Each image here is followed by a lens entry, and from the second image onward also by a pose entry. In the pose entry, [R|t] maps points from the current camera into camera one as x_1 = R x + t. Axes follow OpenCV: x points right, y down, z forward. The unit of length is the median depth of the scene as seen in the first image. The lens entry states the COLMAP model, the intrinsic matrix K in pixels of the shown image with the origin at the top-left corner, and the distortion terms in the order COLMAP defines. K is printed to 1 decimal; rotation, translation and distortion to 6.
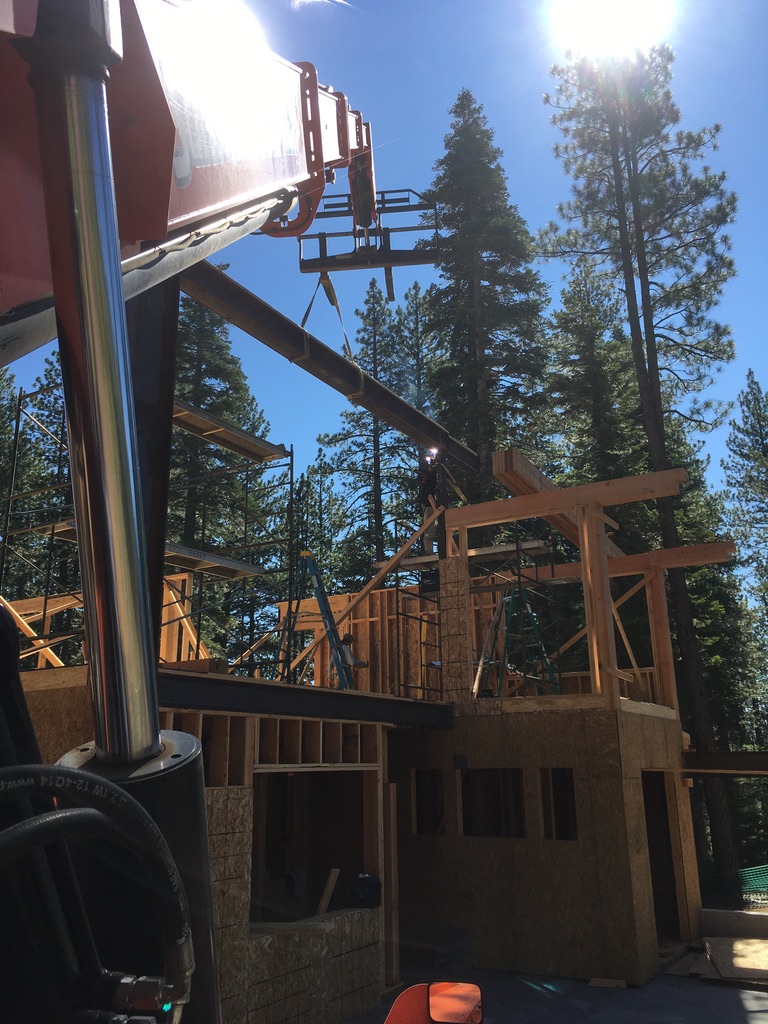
lens RADIAL K [[854.7, 0, 373.0], [0, 854.7, 503.3], [0, 0, 1]] dist [0.084135, -0.086595]
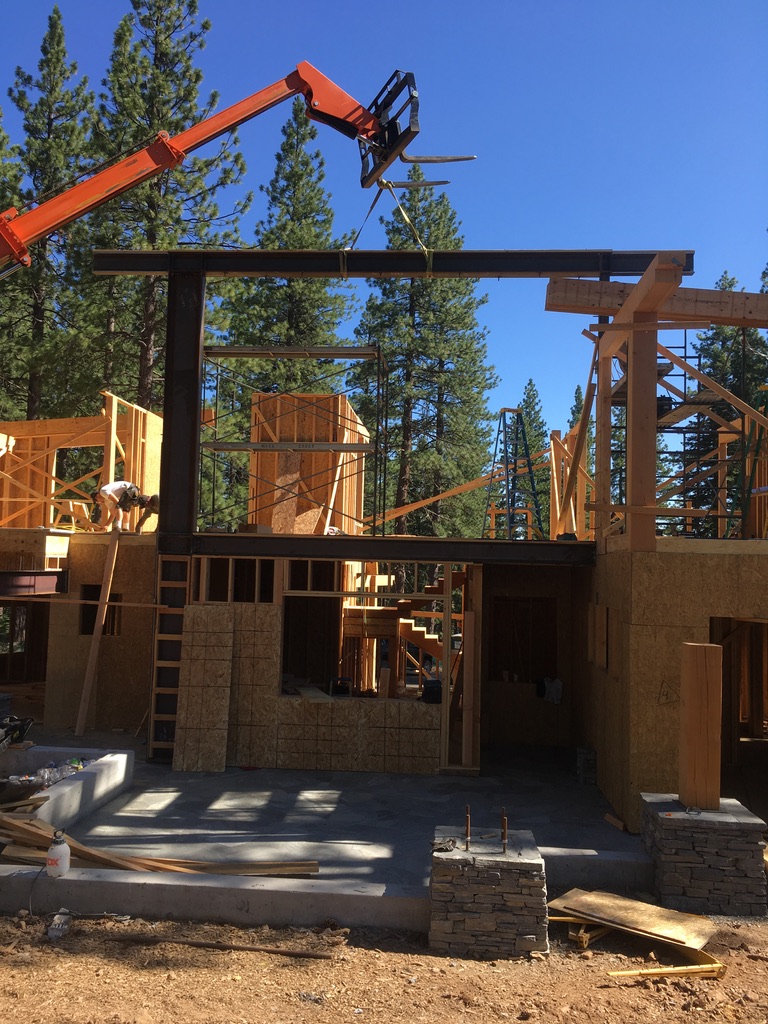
lens RADIAL K [[854.7, 0, 386.7], [0, 854.7, 501.4], [0, 0, 1]] dist [0.084135, -0.086595]
pose [[0.454398, -0.044006, -0.889711, 0.768349], [0.232188, 0.970105, 0.070602, 0.055657], [0.860007, -0.238661, 0.451031, 0.317648]]
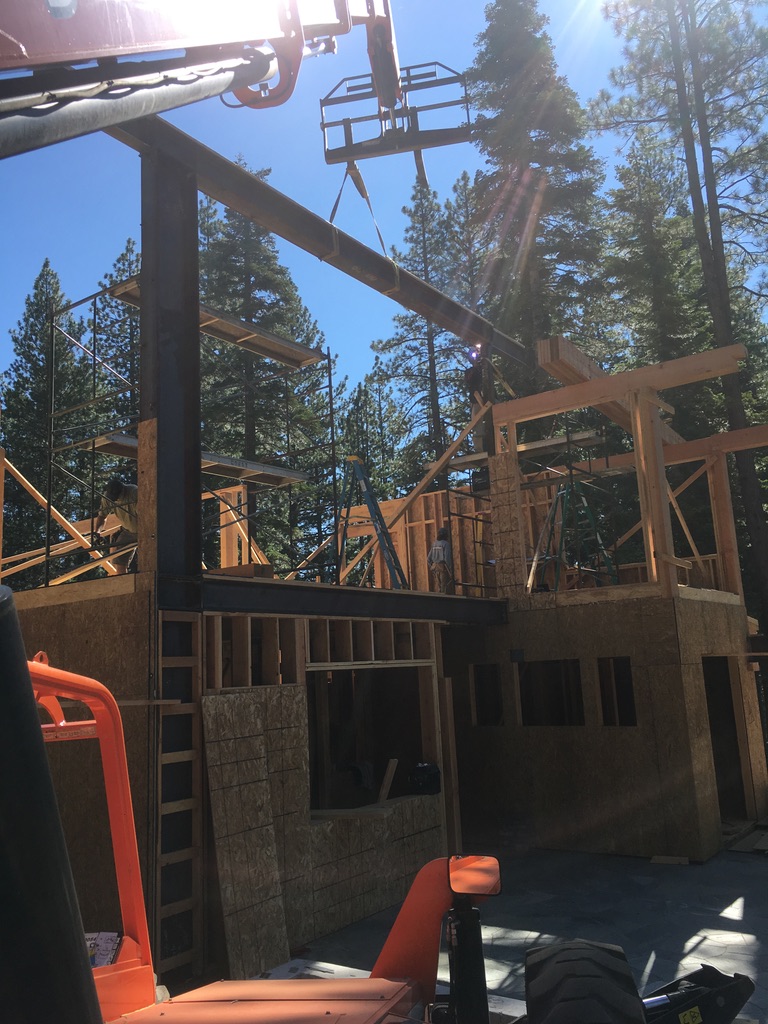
lens RADIAL K [[854.7, 0, 372.5], [0, 854.7, 498.4], [0, 0, 1]] dist [0.084135, -0.086595]
pose [[0.995444, -0.052226, -0.079771, 0.019763], [0.059997, 0.993342, 0.098352, 0.008164], [0.074104, -0.102690, 0.991949, 0.009234]]
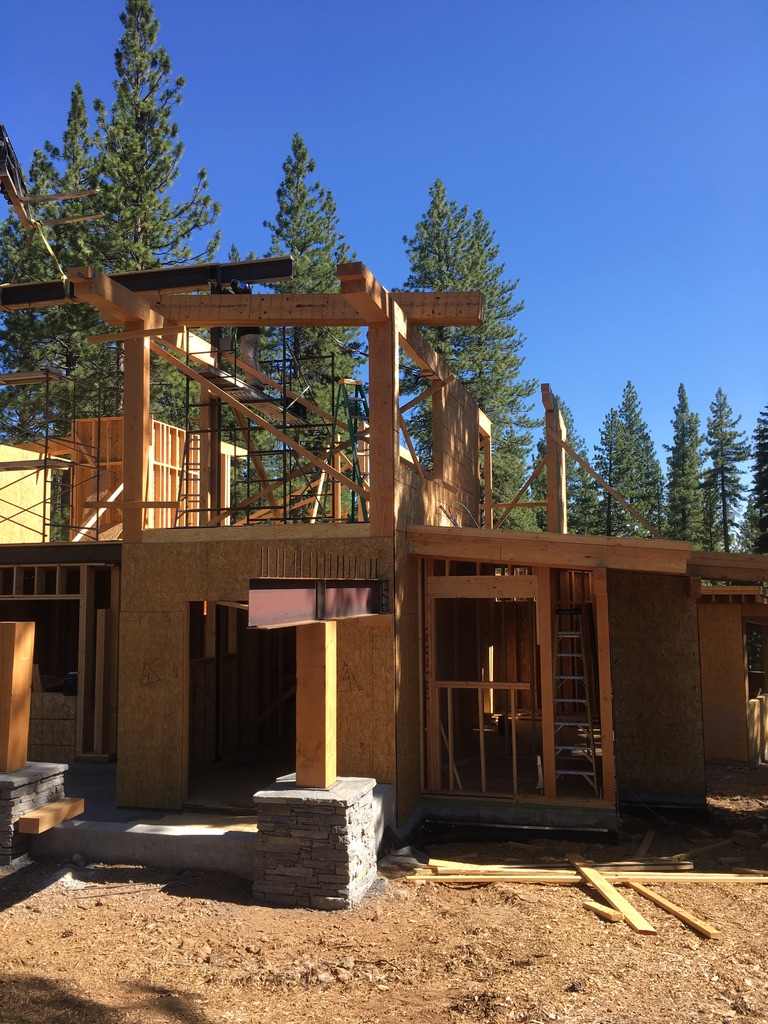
lens RADIAL K [[854.7, 0, 378.7], [0, 854.7, 504.1], [0, 0, 1]] dist [0.084135, -0.086595]
pose [[0.271730, -0.081857, -0.958886, 1.024186], [0.291447, 0.956586, 0.000930, 0.224549], [0.917181, -0.279718, 0.283790, 0.803417]]
